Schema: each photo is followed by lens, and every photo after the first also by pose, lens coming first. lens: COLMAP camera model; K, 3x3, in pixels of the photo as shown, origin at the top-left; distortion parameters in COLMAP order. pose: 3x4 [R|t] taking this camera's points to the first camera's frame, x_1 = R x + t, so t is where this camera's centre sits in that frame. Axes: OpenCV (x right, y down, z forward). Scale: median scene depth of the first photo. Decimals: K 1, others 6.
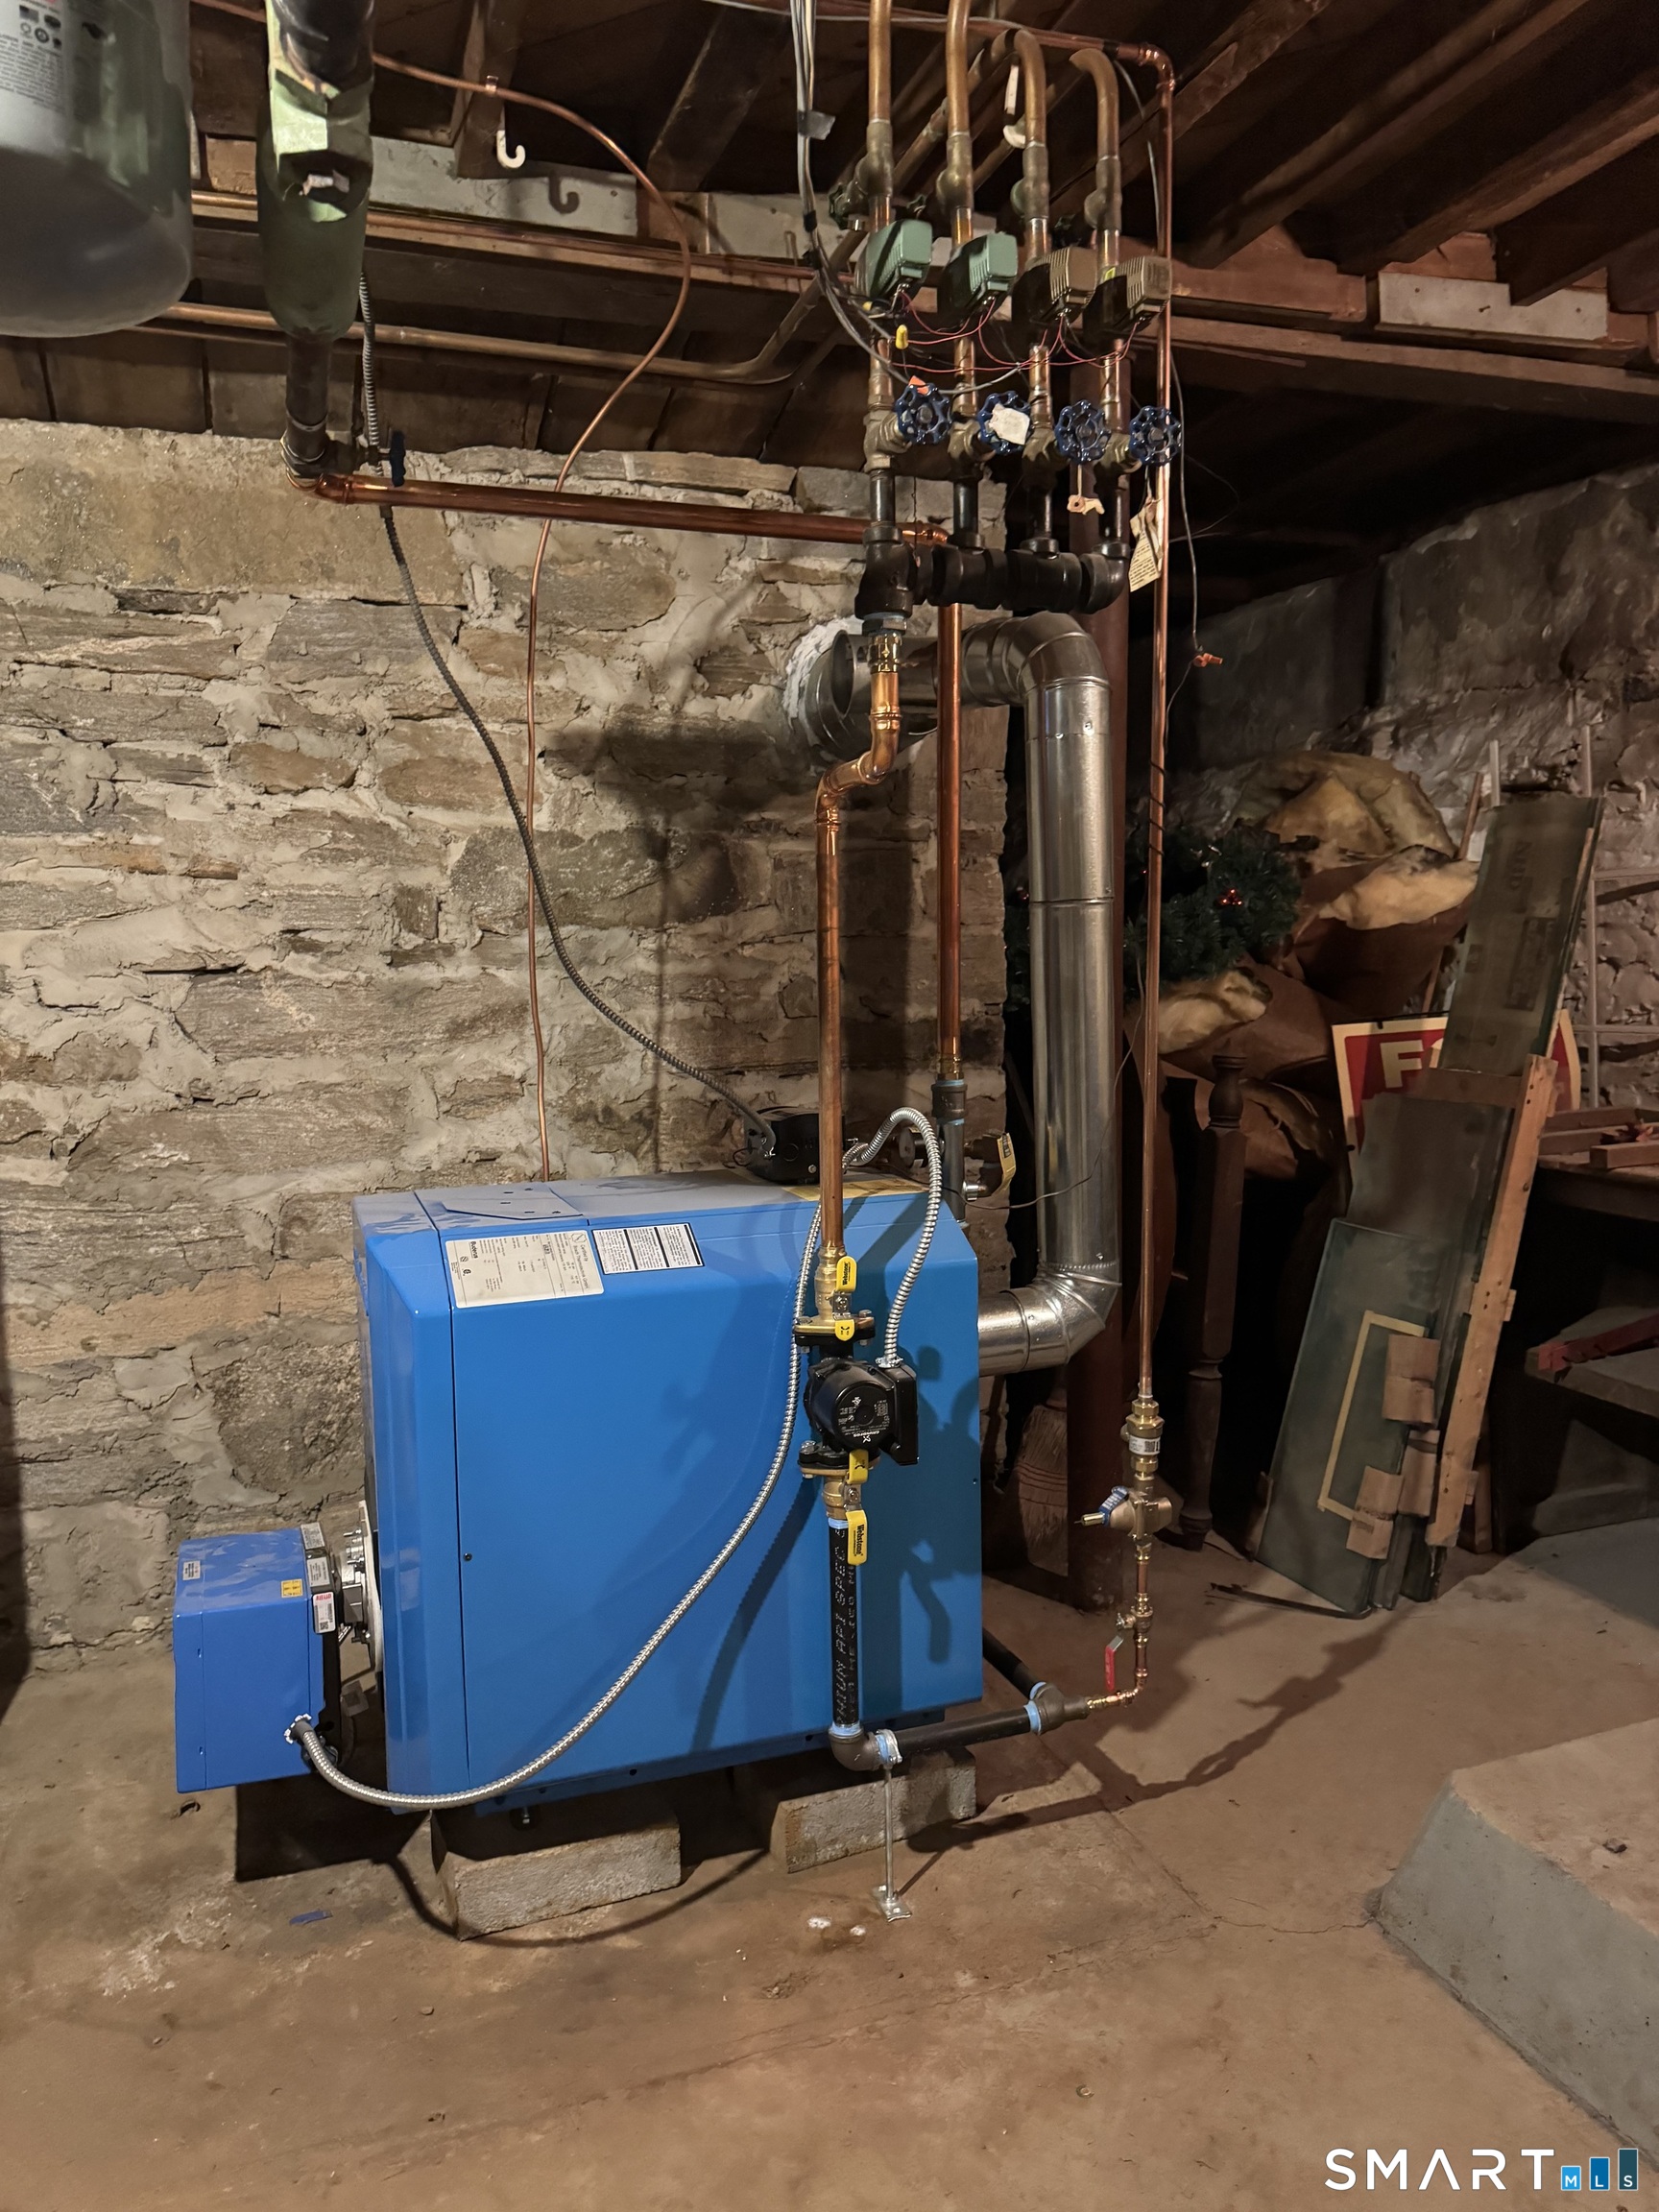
lens RADIAL K [[1578.6, 0, 824.6], [0, 1578.6, 1106.9], [0, 0, 1]] dist [0.043839, -0.052236]
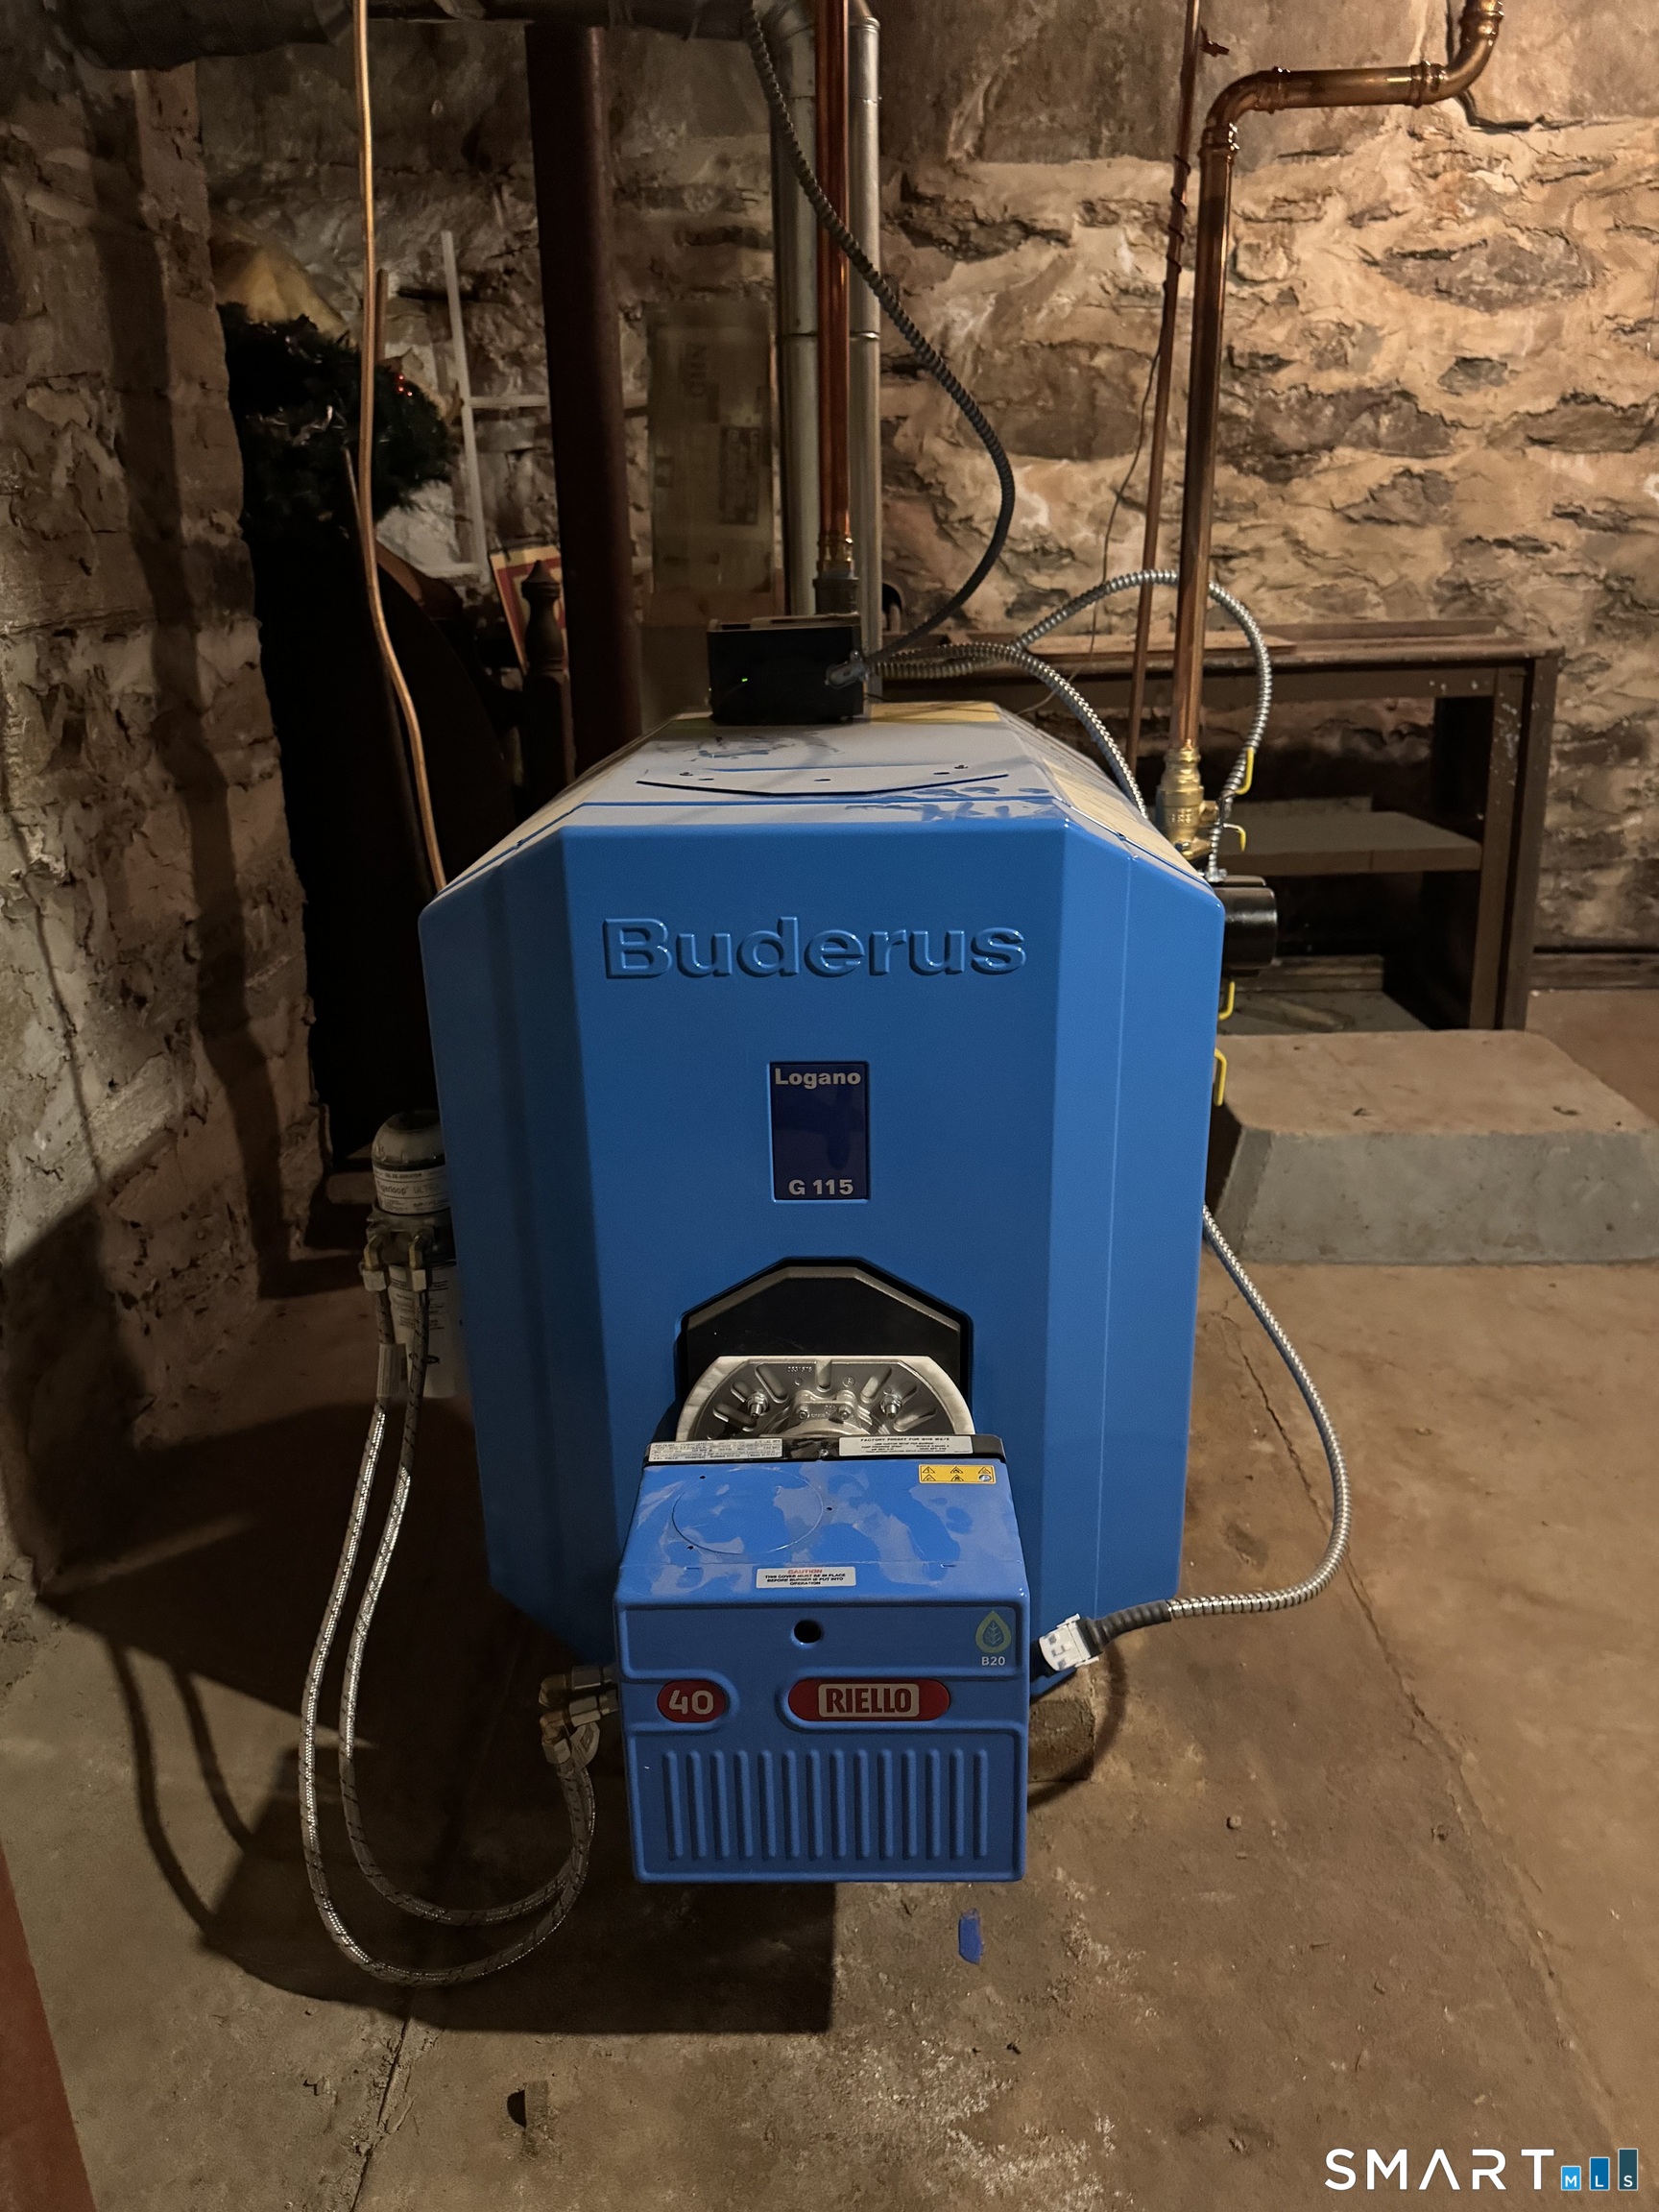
lens RADIAL K [[1578.6, 0, 829.9], [0, 1578.6, 1116.5], [0, 0, 1]] dist [0.043839, -0.052236]
pose [[0.361910, -0.313780, 0.877817, -0.793517], [0.114908, 0.949484, 0.292022, 0.011355], [-0.925104, -0.004817, 0.379684, 0.814432]]
